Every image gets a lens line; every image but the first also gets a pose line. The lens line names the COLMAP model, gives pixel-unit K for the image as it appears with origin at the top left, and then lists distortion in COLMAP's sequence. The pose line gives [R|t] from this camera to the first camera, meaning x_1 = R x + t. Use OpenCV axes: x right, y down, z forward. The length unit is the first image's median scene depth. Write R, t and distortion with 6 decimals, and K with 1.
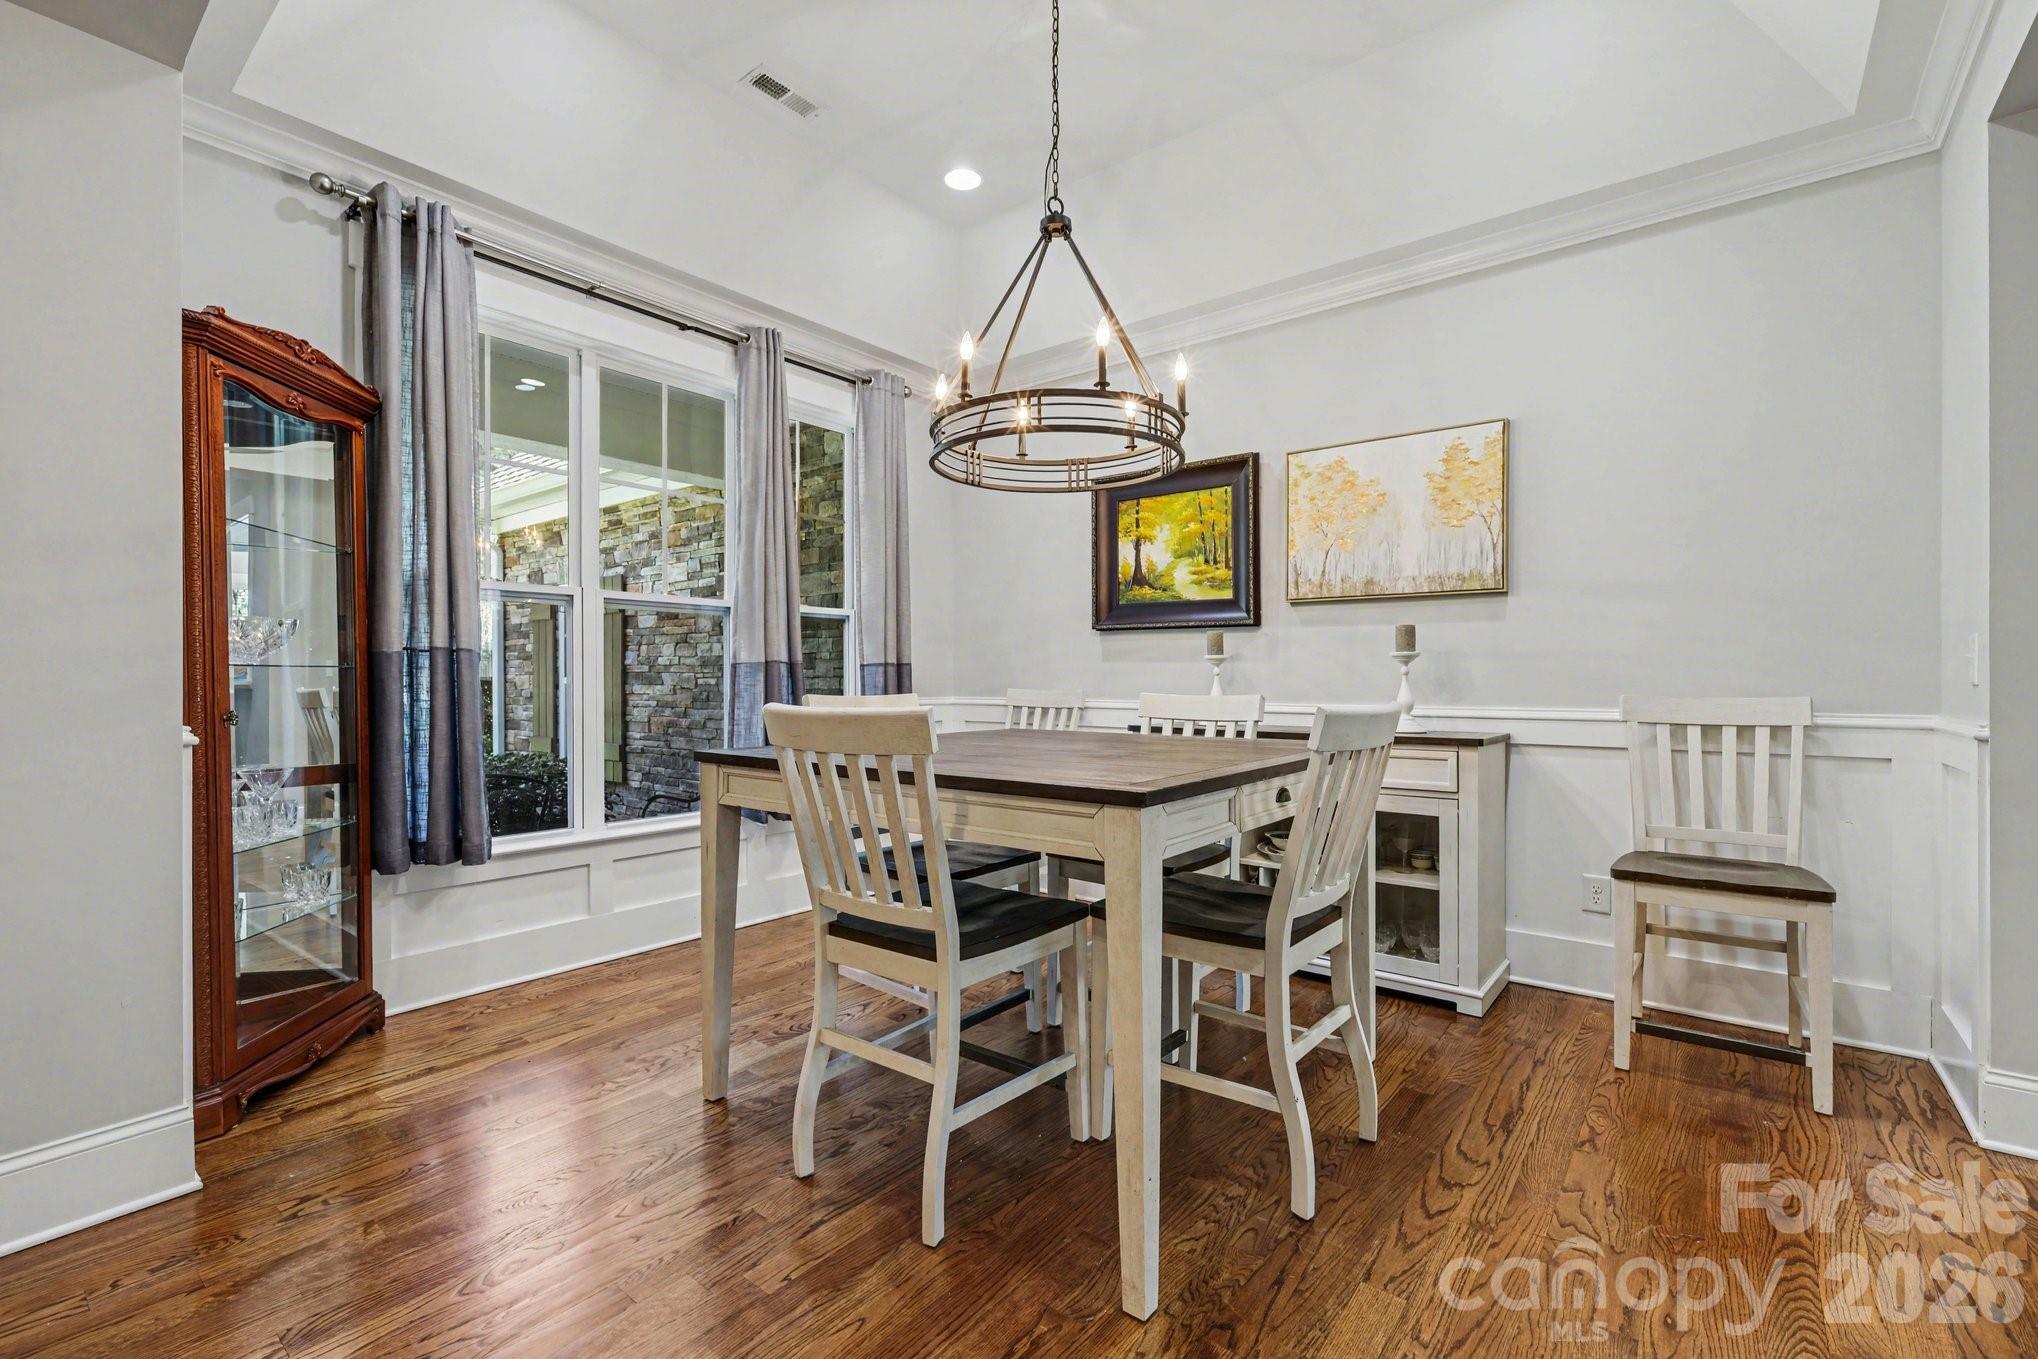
lens RADIAL K [[891.7, 0, 1018.9], [0, 891.7, 689.4], [0, 0, 1]] dist [0.004598, -0.000277]
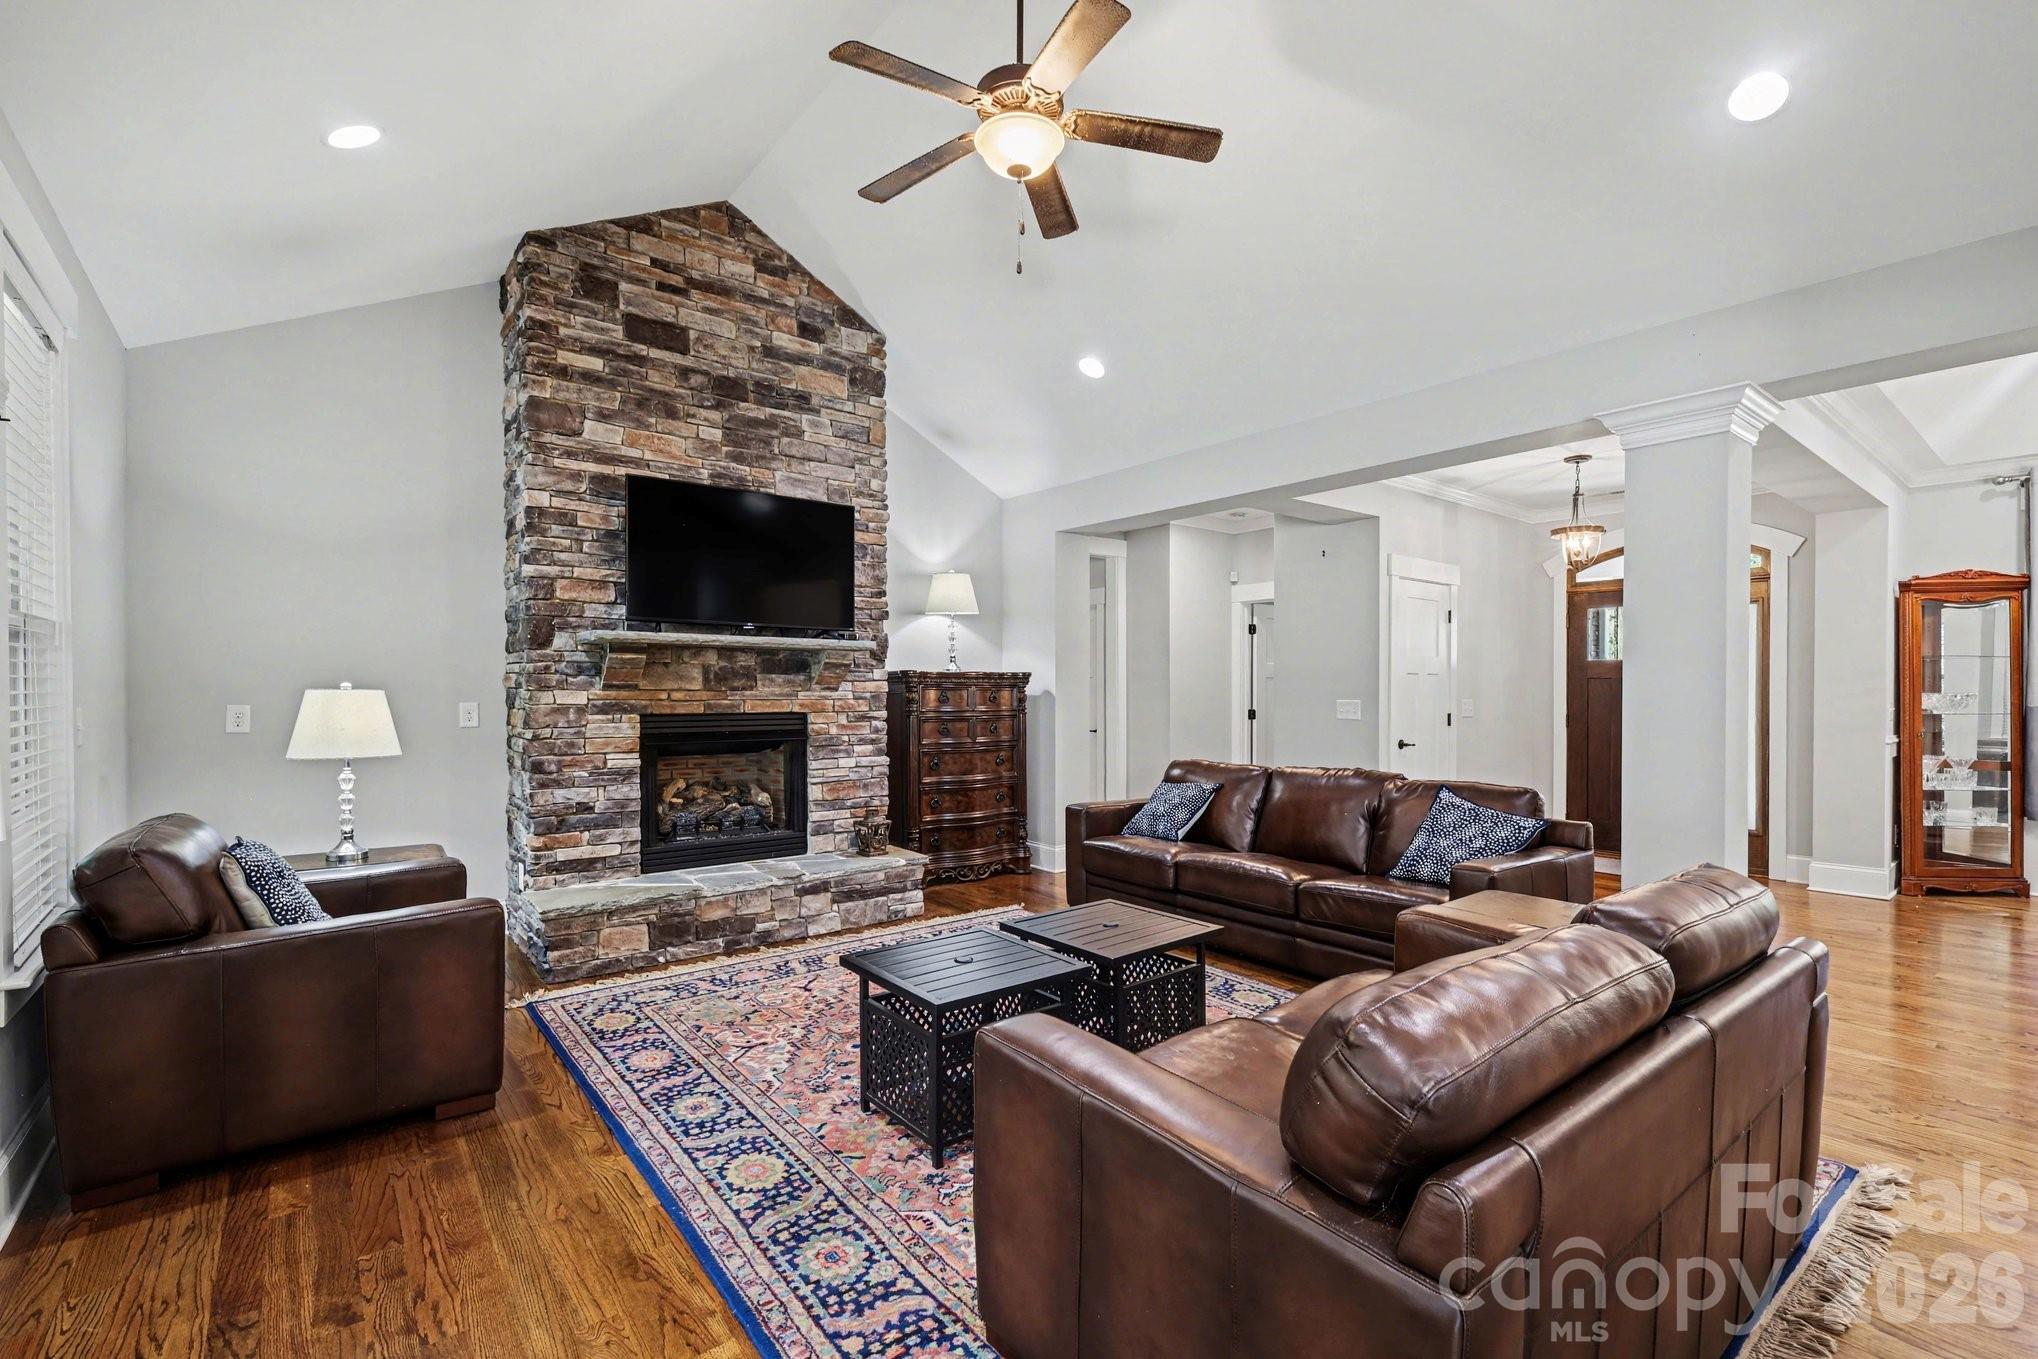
lens RADIAL K [[891.7, 0, 1023.7], [0, 891.7, 688.9], [0, 0, 1]] dist [0.004598, -0.000277]
pose [[-0.219884, -0.000511, -0.975526, 1.258480], [-0.010849, 0.999939, 0.001921, -0.045711], [0.975466, 0.011006, -0.219876, -0.537644]]
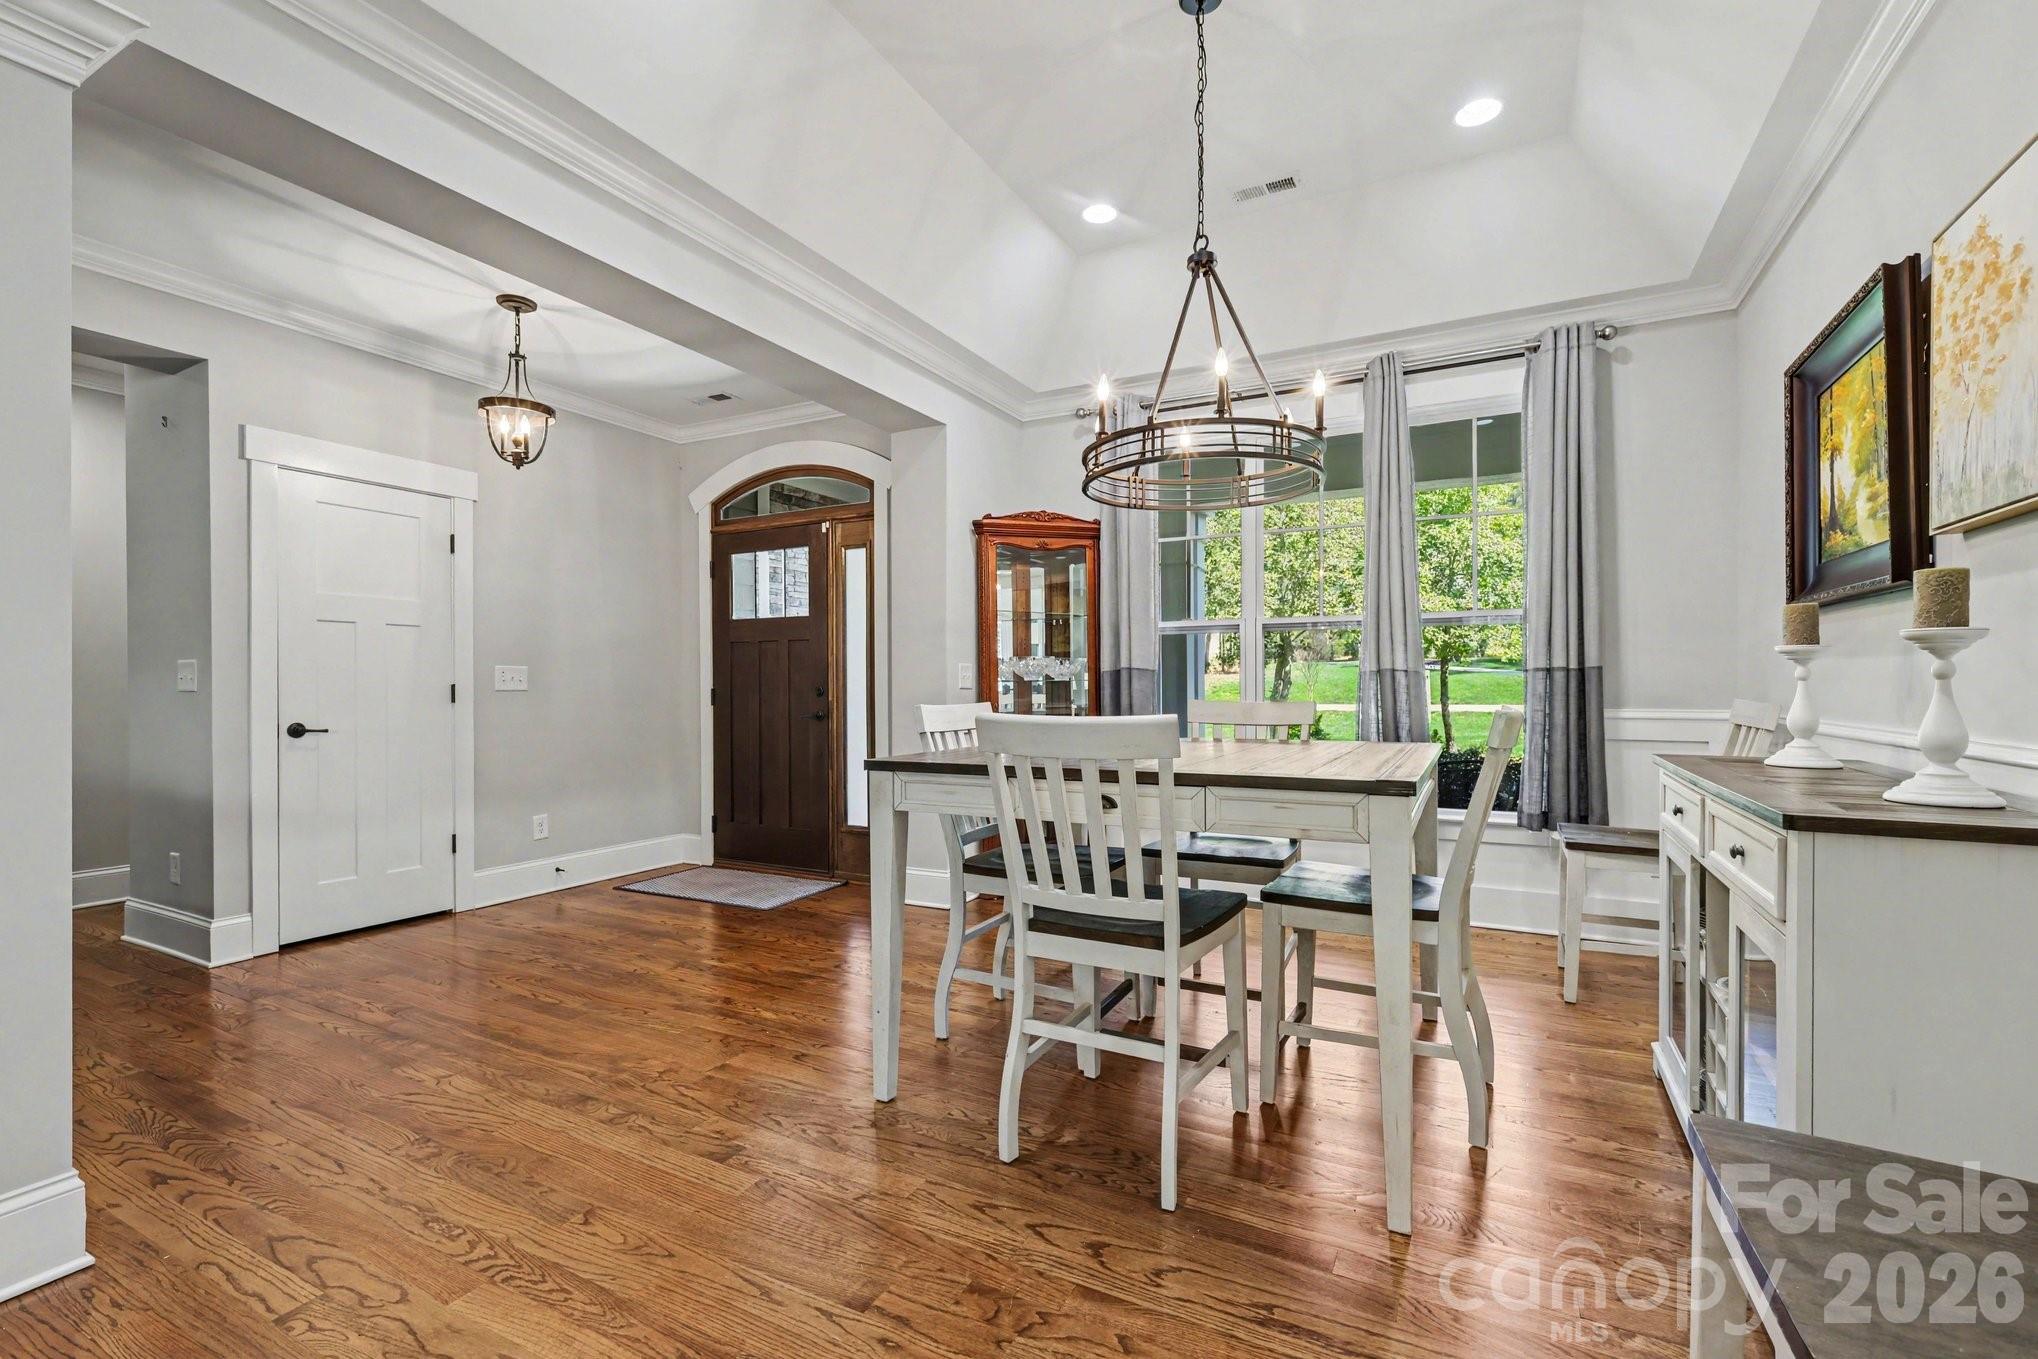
lens RADIAL K [[891.7, 0, 1023.3], [0, 891.7, 687.6], [0, 0, 1]] dist [0.004598, -0.000277]
pose [[0.188110, 0.001143, -0.982147, 0.704190], [-0.008684, 0.999962, -0.000499, -0.006086], [0.982110, 0.008623, 0.188113, 0.399175]]
